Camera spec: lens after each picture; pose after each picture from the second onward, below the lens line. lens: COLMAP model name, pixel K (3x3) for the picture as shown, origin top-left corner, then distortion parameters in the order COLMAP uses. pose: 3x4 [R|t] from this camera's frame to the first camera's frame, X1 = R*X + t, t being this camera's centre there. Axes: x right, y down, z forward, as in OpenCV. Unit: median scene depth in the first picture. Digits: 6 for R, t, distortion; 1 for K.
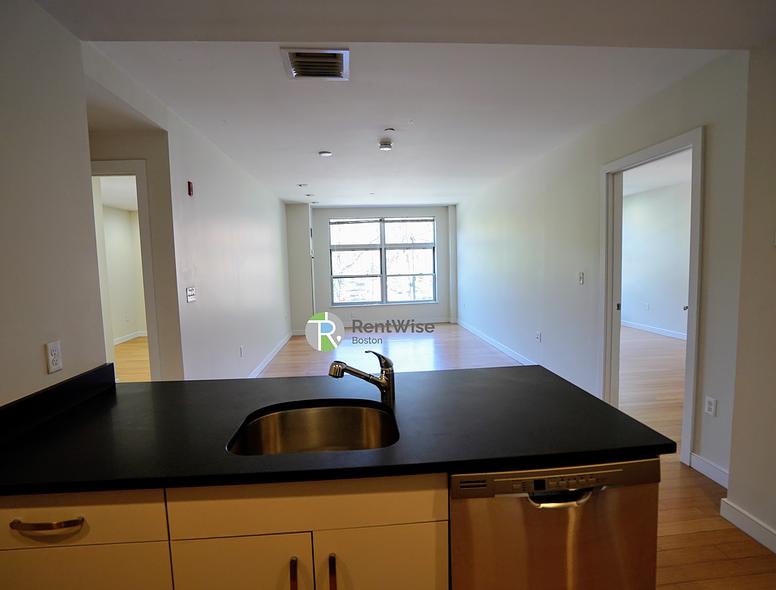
lens RADIAL K [[424.3, 0, 371.1], [0, 424.3, 299.4], [0, 0, 1]] dist [-0.074063, 0.033641]
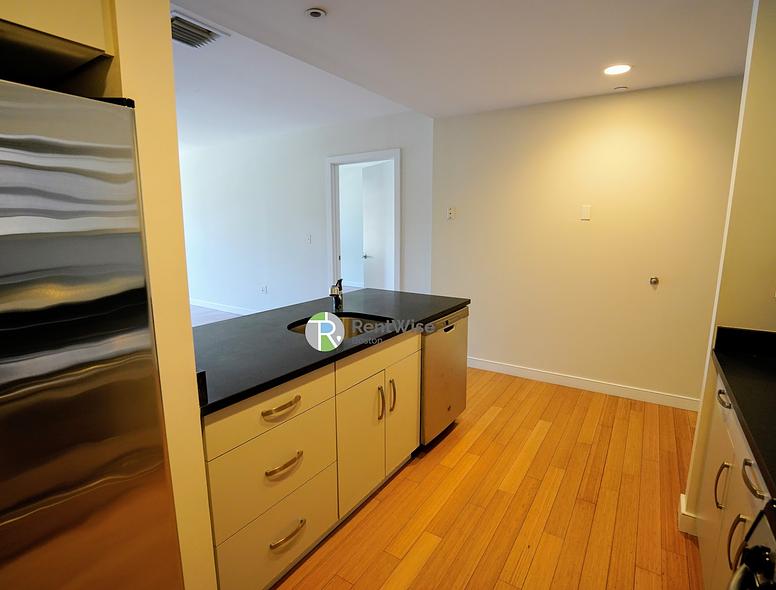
lens RADIAL K [[424.3, 0, 371.1], [0, 424.3, 299.4], [0, 0, 1]] dist [-0.074063, 0.033641]
pose [[0.616396, -0.112257, 0.779394, -0.958584], [0.053169, 0.993461, 0.101040, 0.042997], [-0.785639, -0.020841, 0.618334, -0.048498]]
